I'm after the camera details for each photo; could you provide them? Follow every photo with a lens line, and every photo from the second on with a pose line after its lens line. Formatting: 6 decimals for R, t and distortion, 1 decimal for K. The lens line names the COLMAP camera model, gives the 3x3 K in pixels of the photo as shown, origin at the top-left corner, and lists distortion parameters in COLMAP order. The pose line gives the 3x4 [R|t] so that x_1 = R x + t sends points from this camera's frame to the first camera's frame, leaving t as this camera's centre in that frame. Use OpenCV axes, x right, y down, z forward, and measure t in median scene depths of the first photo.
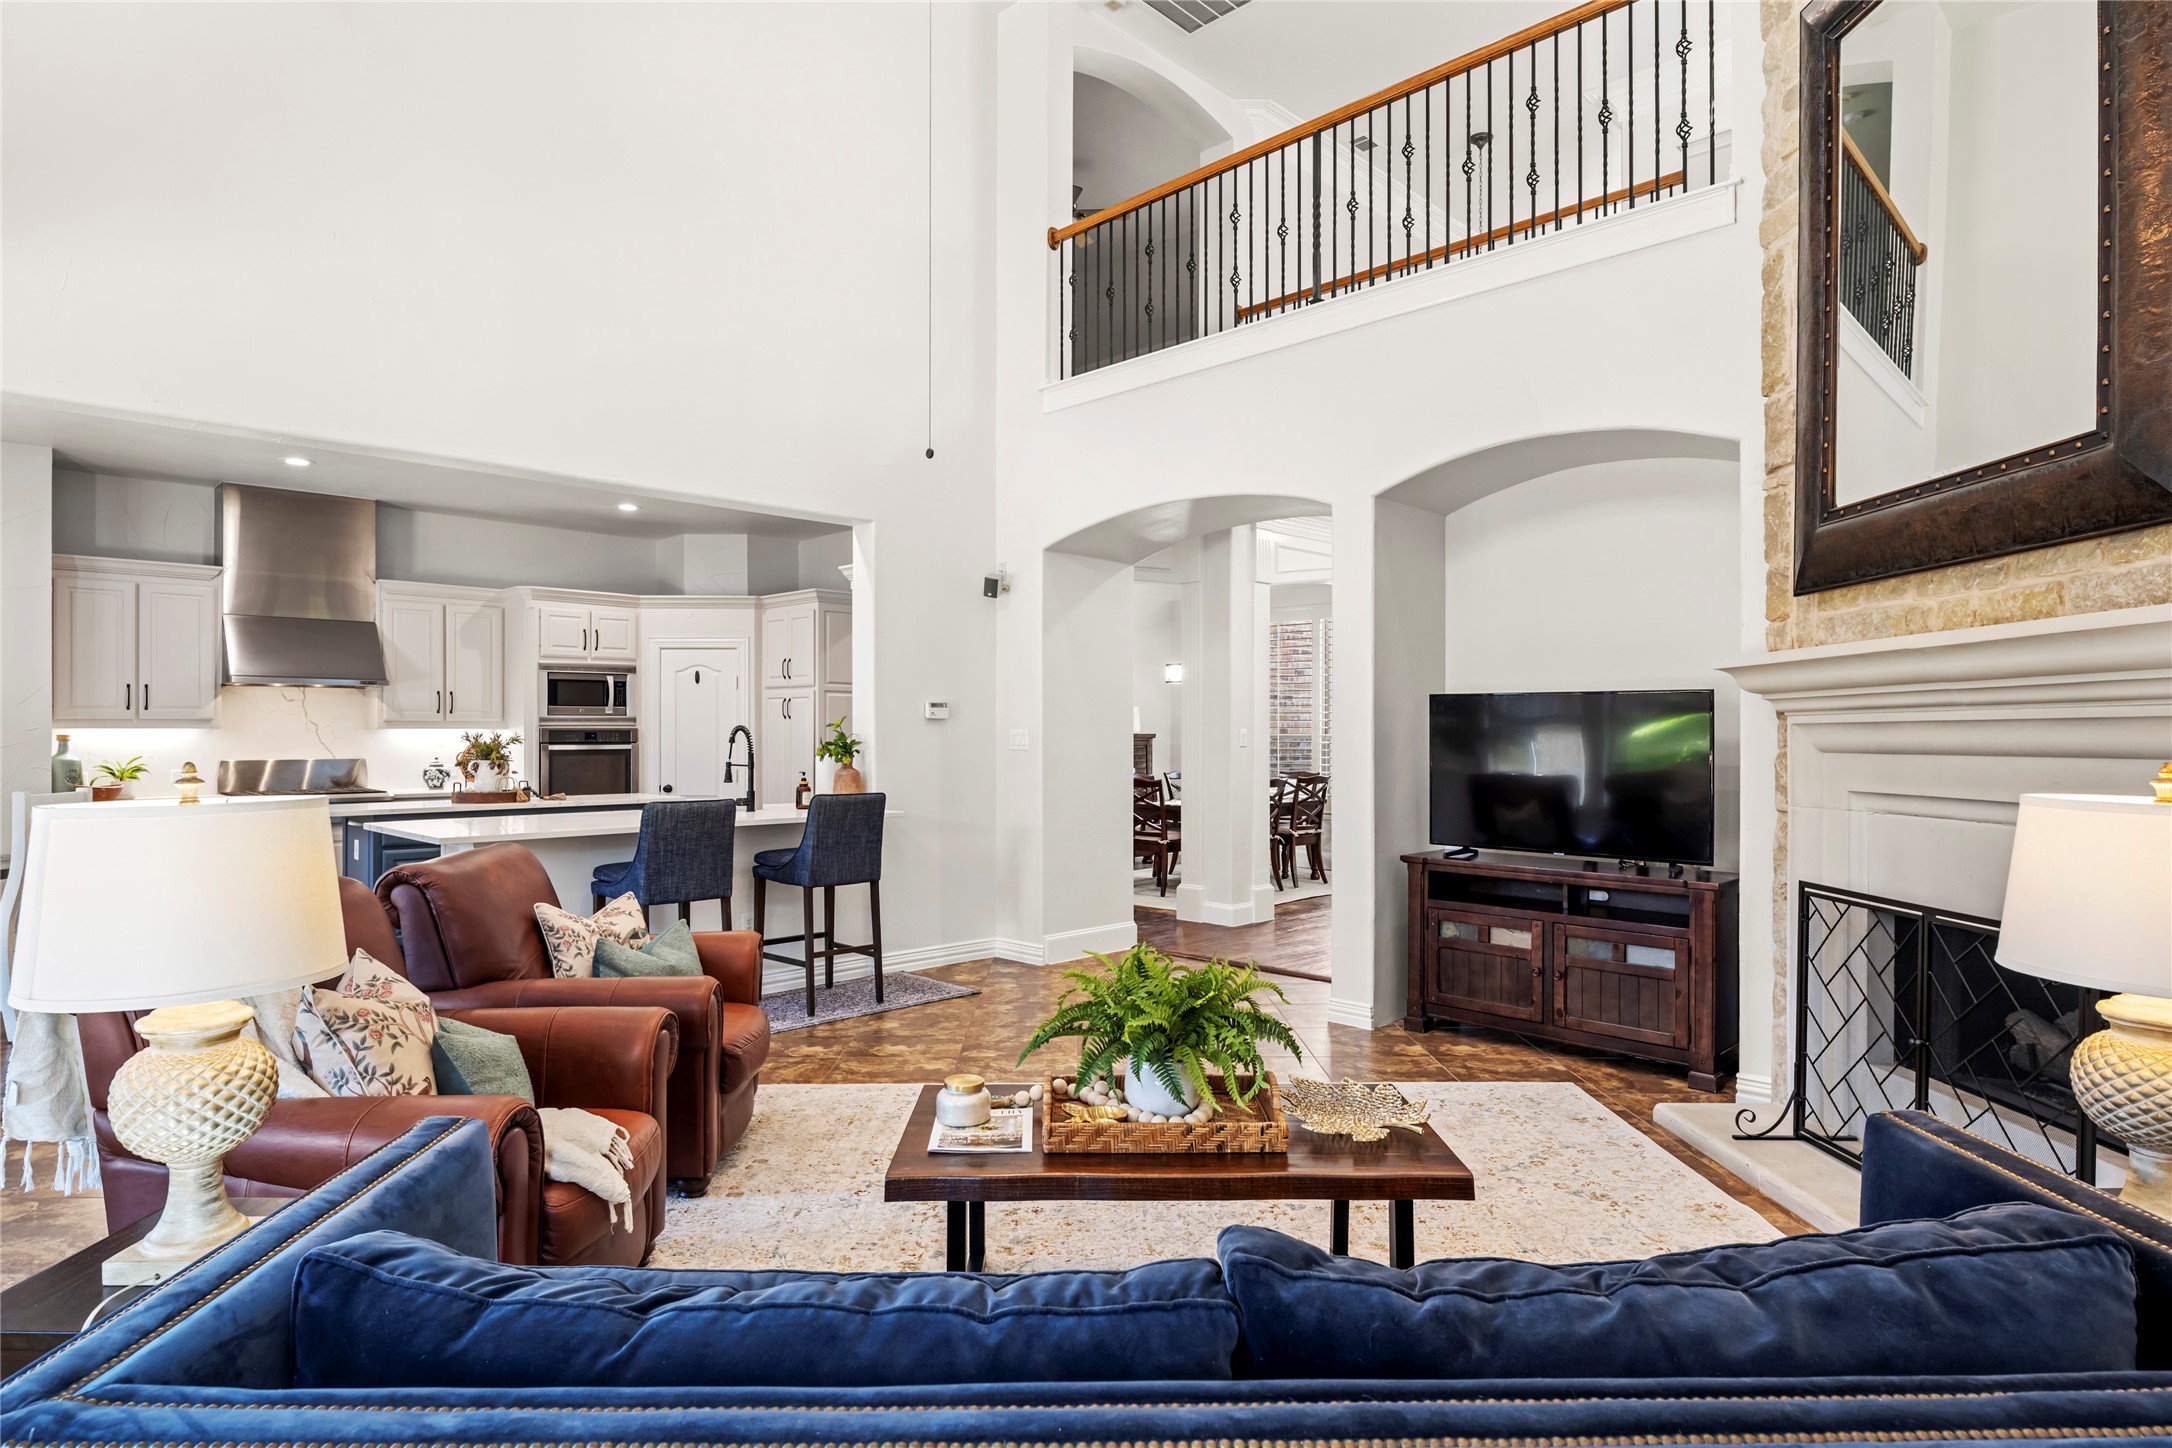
lens RADIAL K [[1174.7, 0, 1080.3], [0, 1174.7, 708.0], [0, 0, 1]] dist [-0.003986, -0.000212]
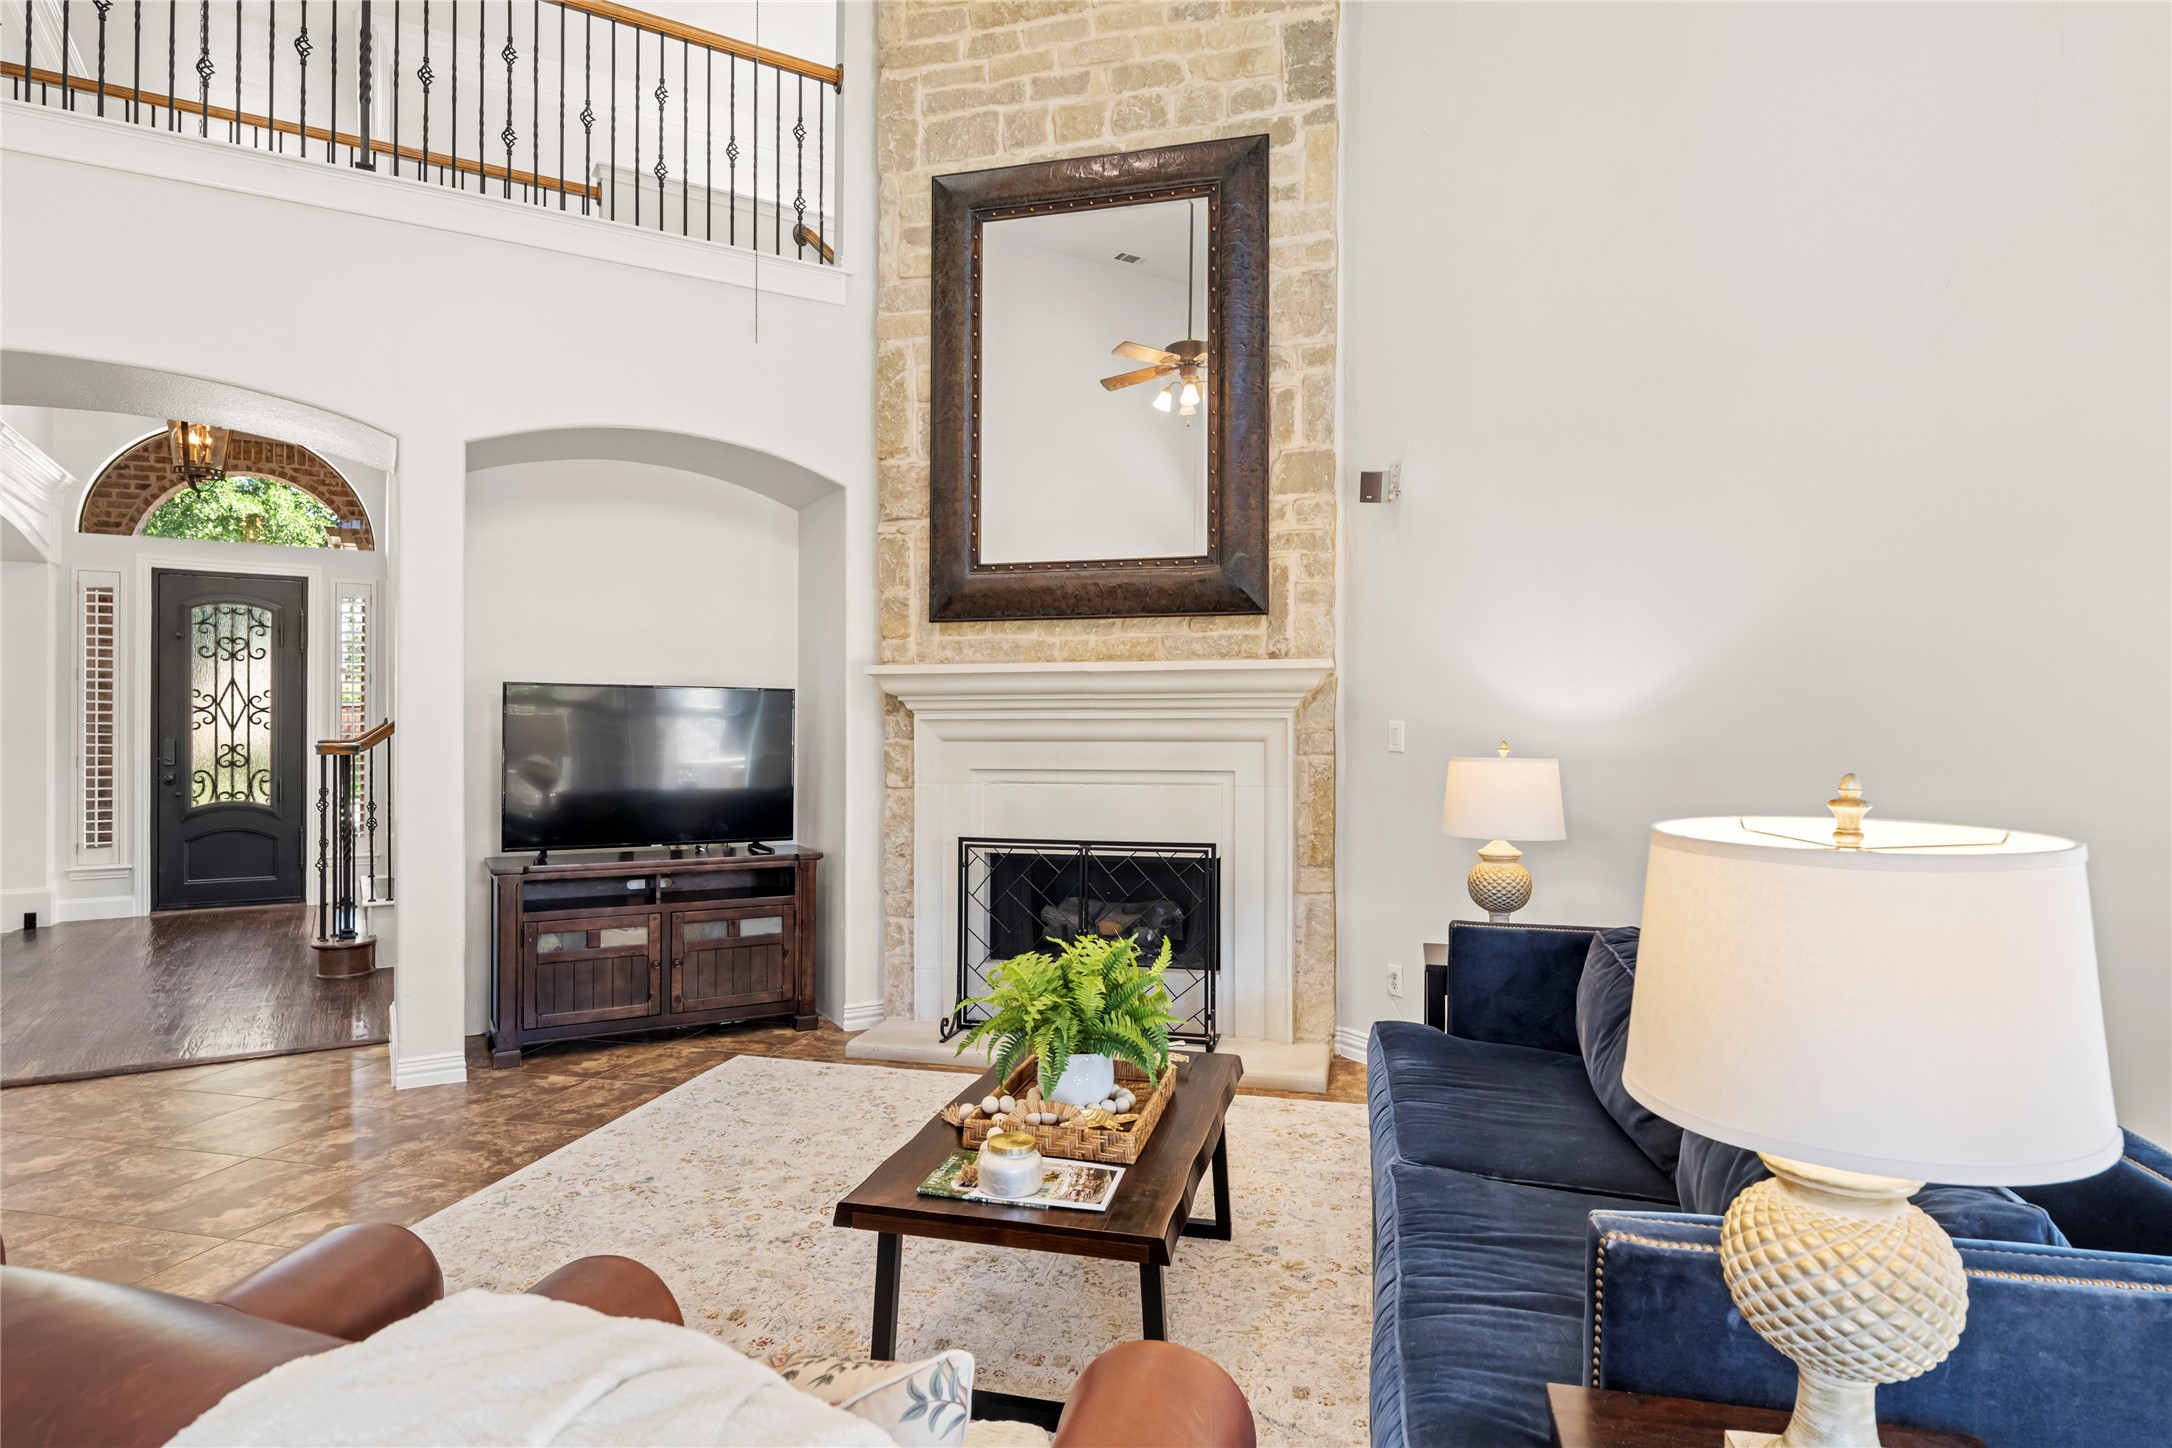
lens RADIAL K [[1152.4, 0, 1086.0], [0, 1152.4, 724.0], [0, 0, 1]] dist [0.004610, -0.000895]
pose [[0.256579, 0.004715, 0.966512, -1.187752], [-0.022567, 0.999745, 0.001114, 0.025722], [-0.966260, -0.022097, 0.256620, 1.007969]]
